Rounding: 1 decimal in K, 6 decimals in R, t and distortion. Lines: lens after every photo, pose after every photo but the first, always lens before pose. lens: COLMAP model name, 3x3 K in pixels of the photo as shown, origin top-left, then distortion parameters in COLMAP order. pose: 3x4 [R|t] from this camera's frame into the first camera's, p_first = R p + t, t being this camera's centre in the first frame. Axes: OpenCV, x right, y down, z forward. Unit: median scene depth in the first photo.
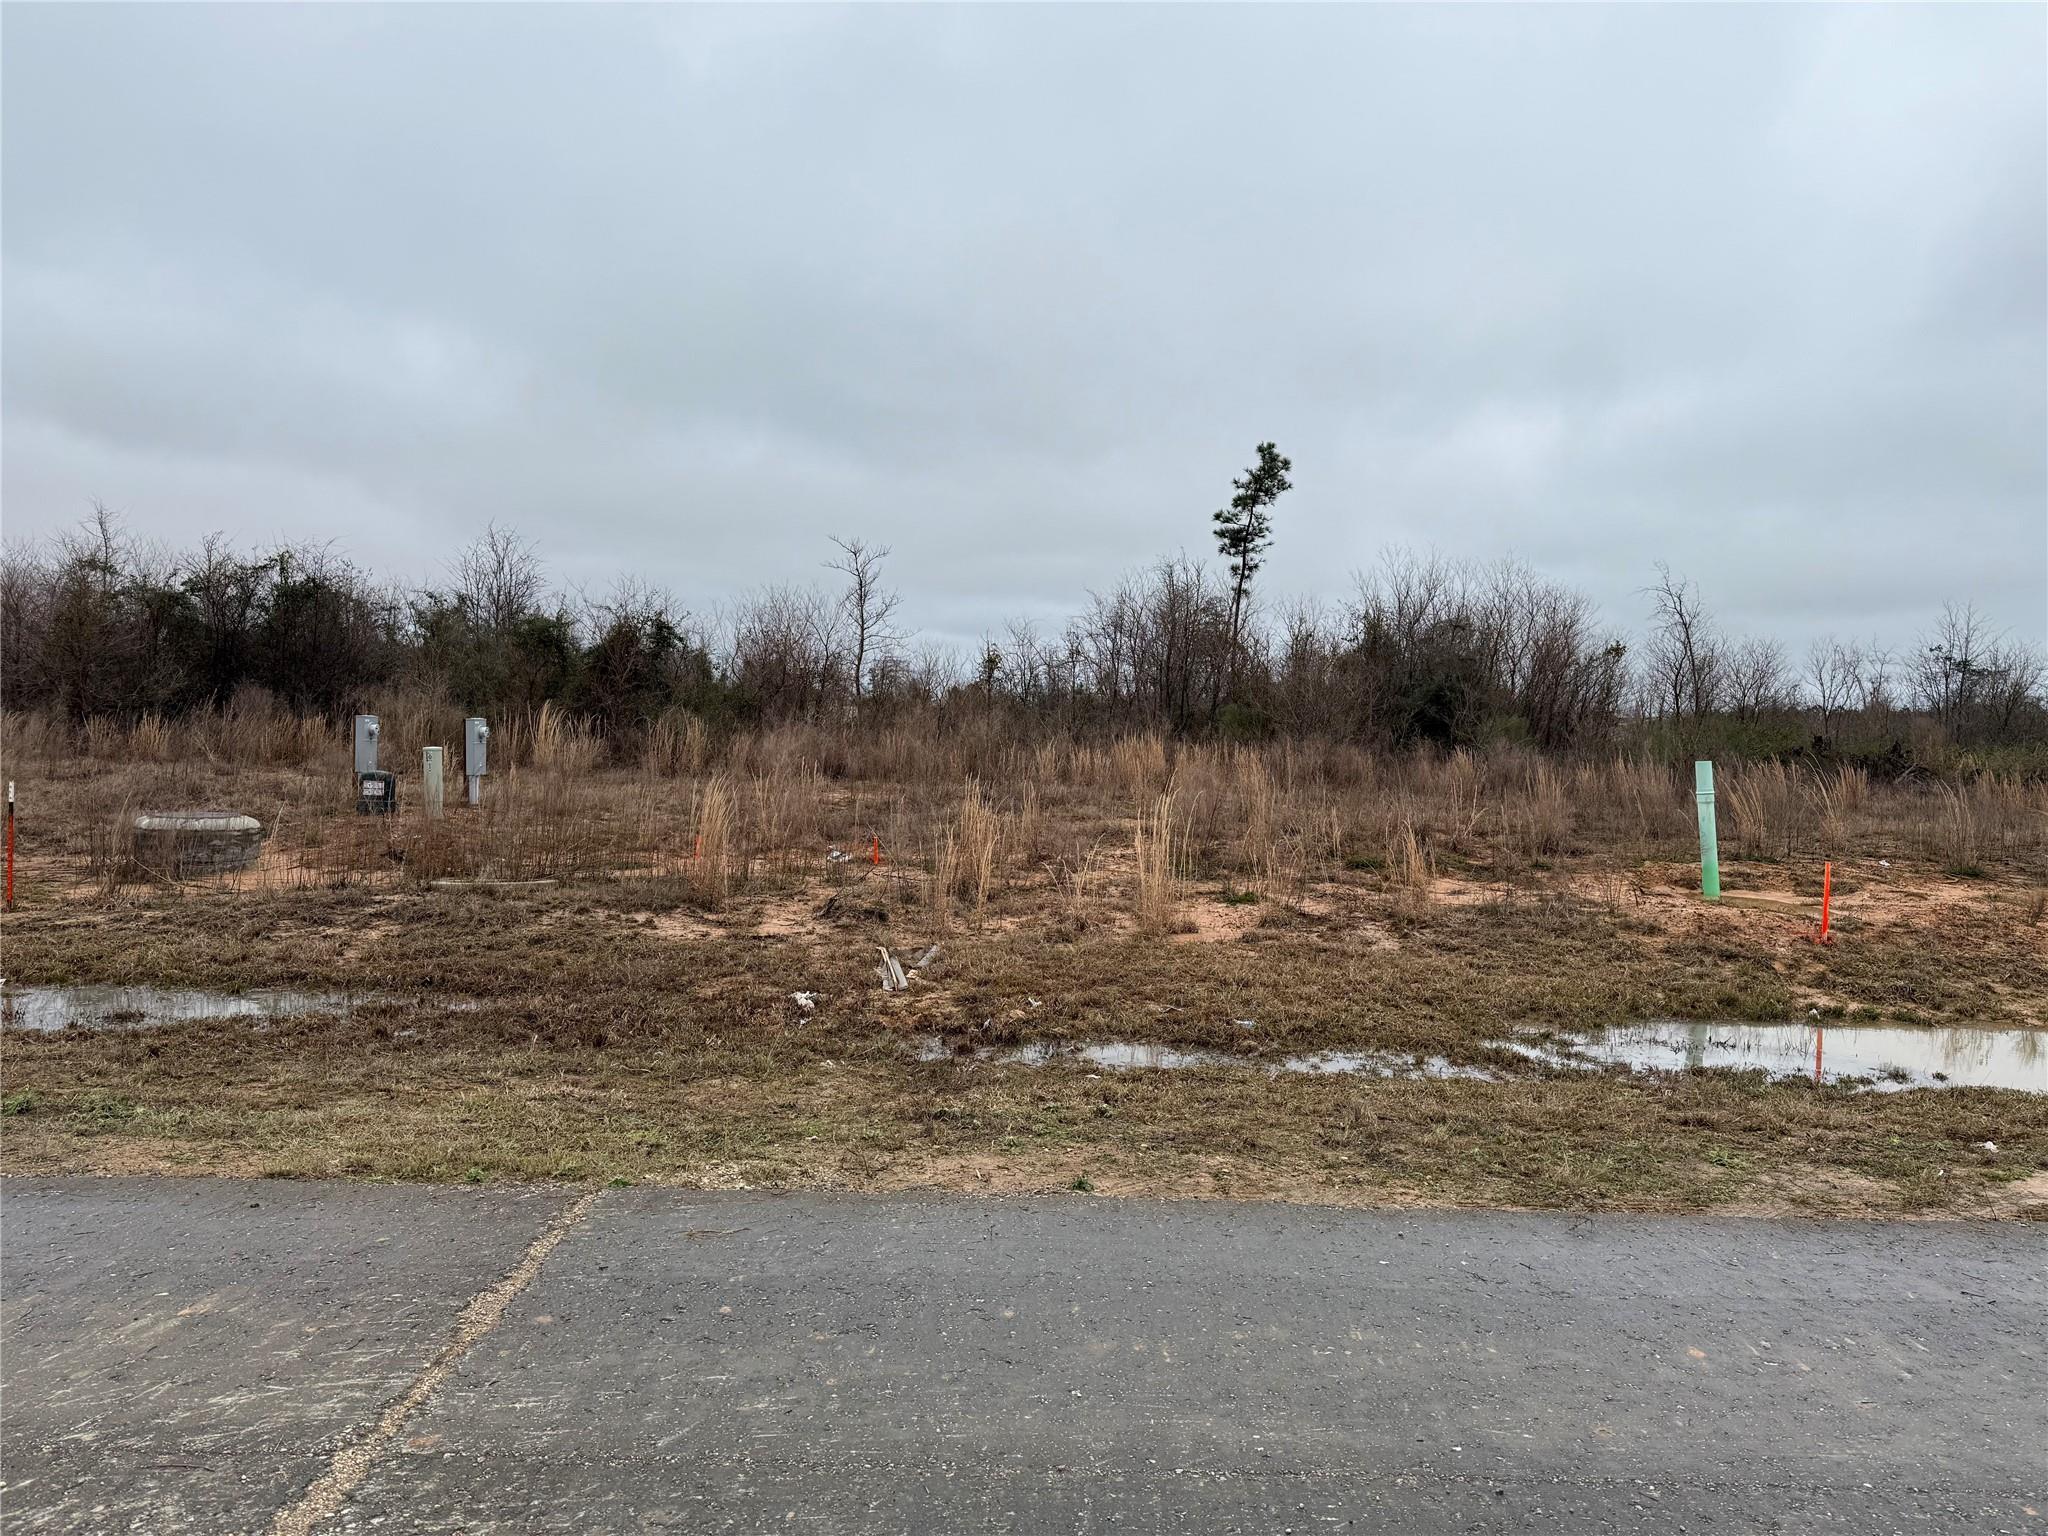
lens RADIAL K [[1431.7, 0, 1033.0], [0, 1431.7, 786.6], [0, 0, 1]] dist [0.047976, -0.032039]
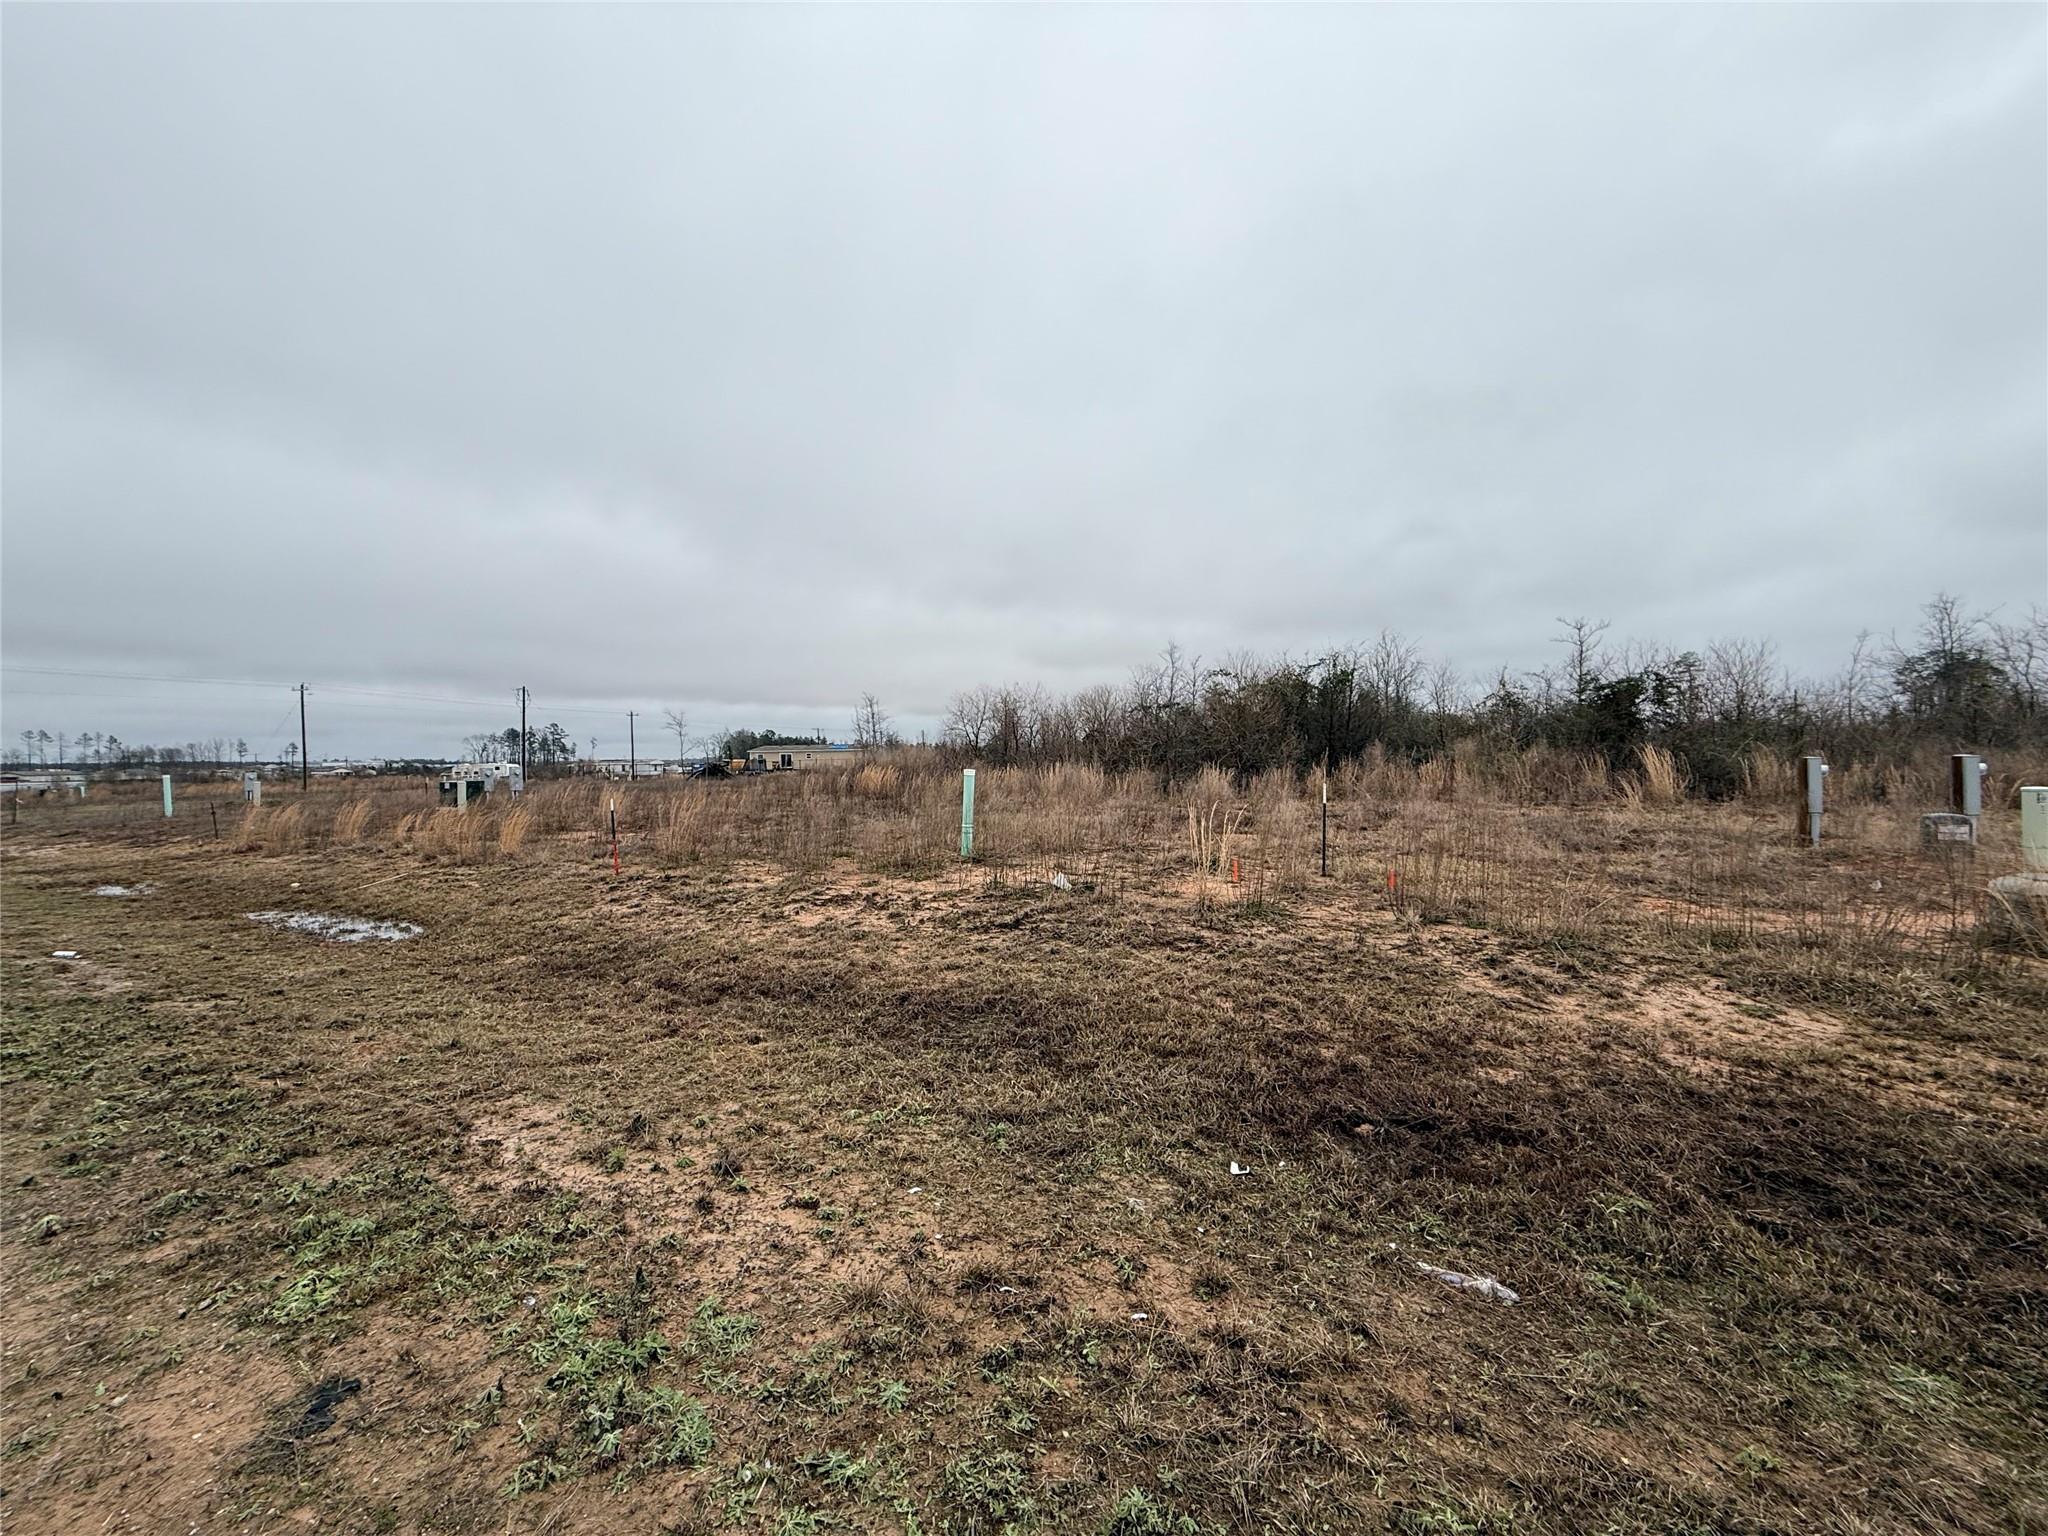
lens RADIAL K [[810.0, 0, 1019.7], [0, 810.0, 762.0], [0, 0, 1]] dist [0.000982, -0.000343]
pose [[0.866990, -0.041456, -0.496598, -0.459505], [0.020137, 0.998634, -0.048210, -0.019690], [0.497919, 0.031798, 0.866641, 0.150839]]
